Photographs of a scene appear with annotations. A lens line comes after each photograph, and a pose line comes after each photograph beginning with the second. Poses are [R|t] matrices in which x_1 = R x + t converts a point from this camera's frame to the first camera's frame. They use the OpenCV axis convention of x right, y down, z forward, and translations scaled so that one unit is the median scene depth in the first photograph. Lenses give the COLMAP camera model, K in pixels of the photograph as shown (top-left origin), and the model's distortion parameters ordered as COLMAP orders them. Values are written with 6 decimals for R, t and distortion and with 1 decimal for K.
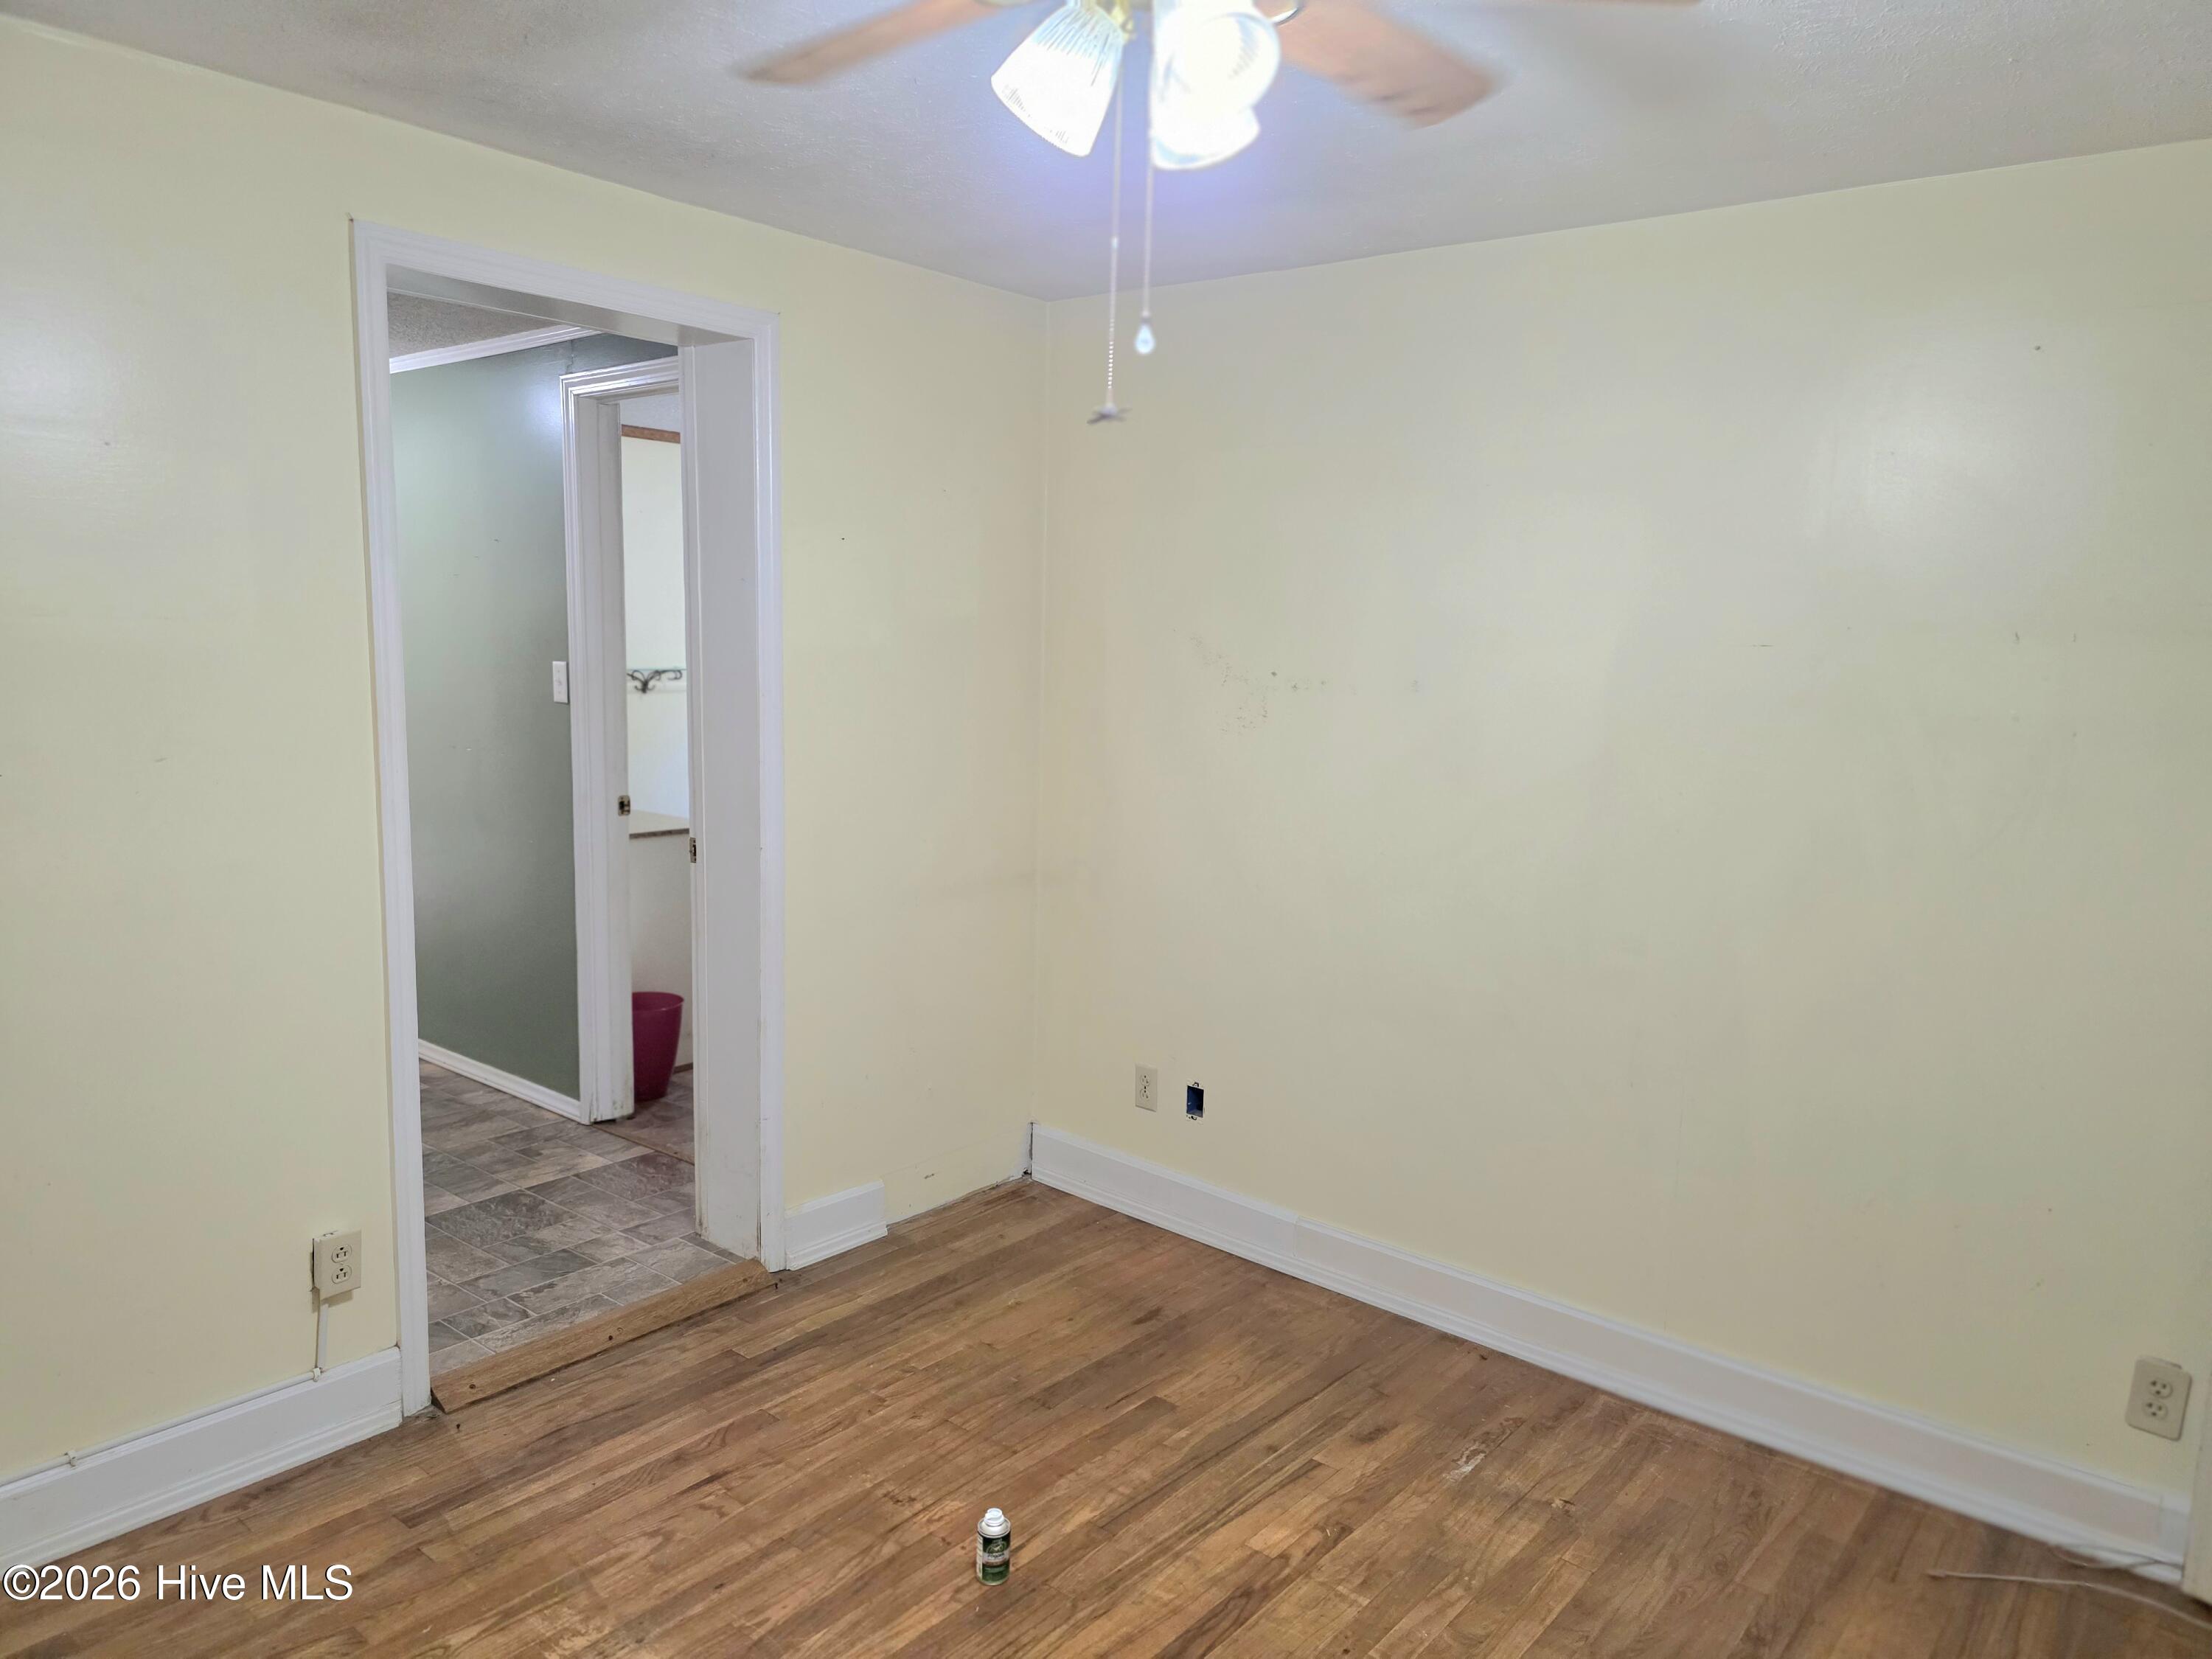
lens RADIAL K [[1484.6, 0, 1106.9], [0, 1484.6, 837.3], [0, 0, 1]] dist [0.003292, -0.001274]
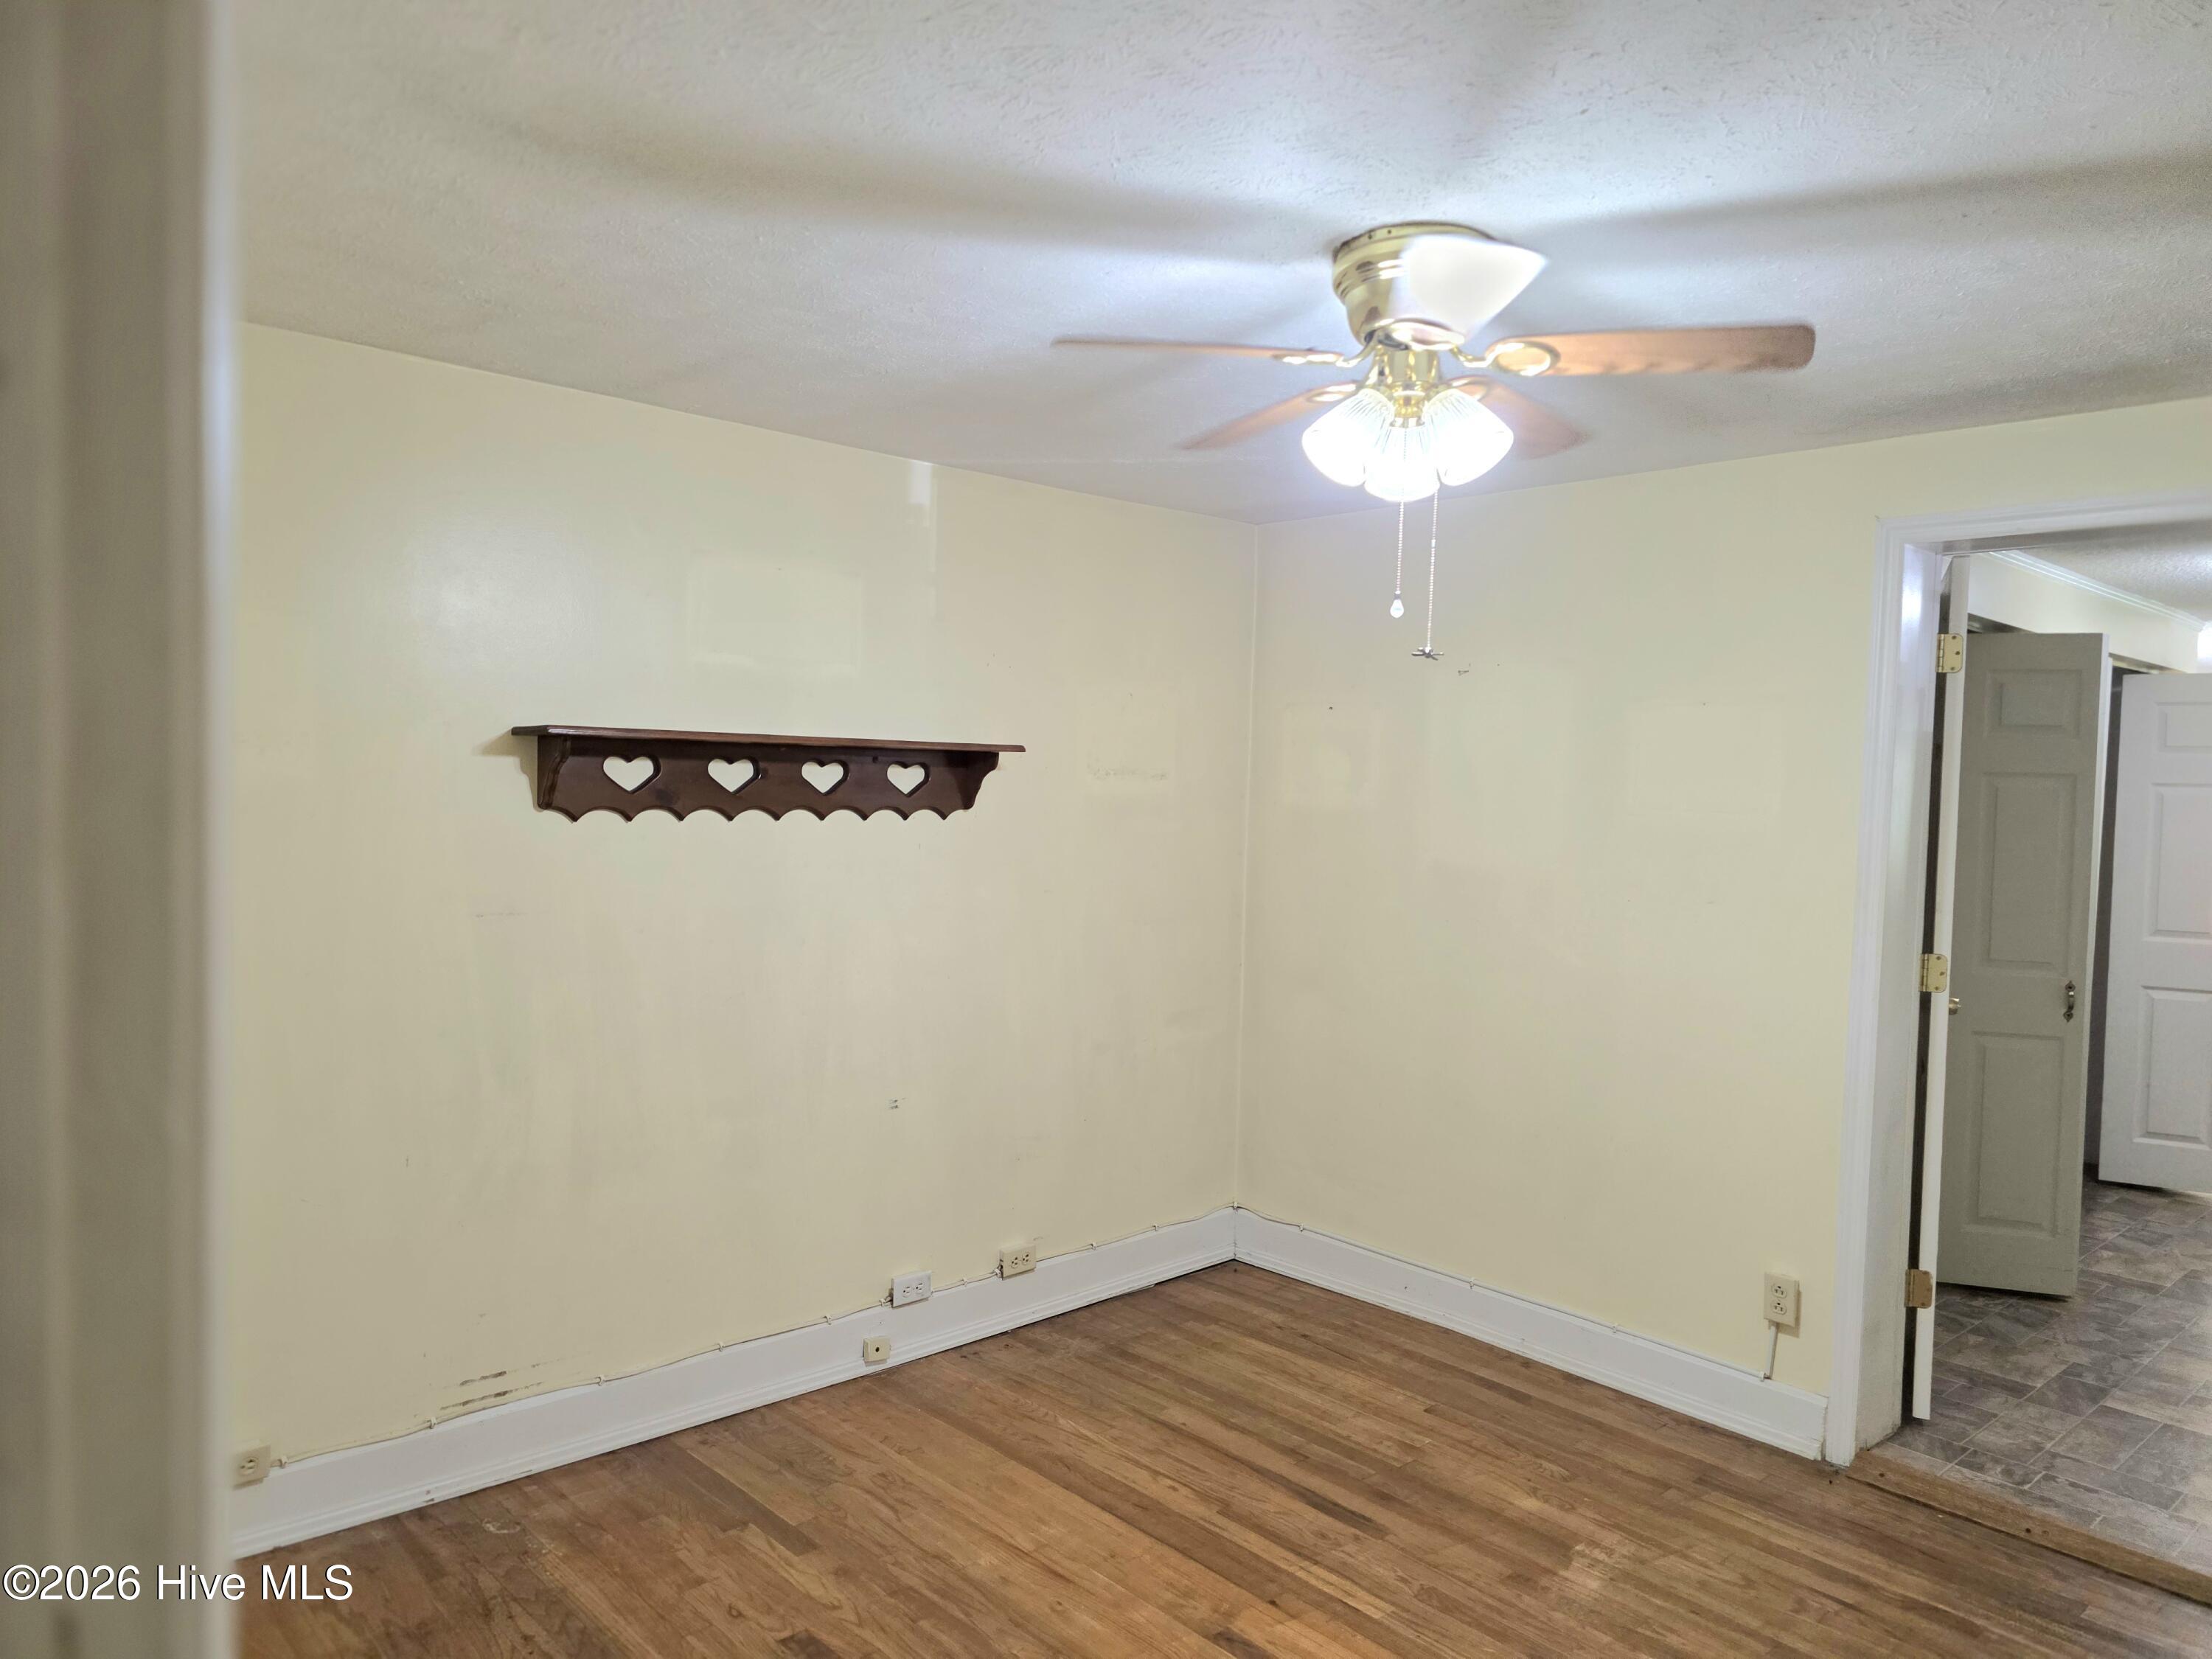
lens RADIAL K [[1484.6, 0, 1108.1], [0, 1484.6, 828.1], [0, 0, 1]] dist [0.003292, -0.001274]
pose [[-0.140546, 0.003061, -0.990069, 0.868830], [-0.172580, 0.984610, 0.027542, -0.057452], [0.974917, 0.174737, -0.137854, 0.529920]]
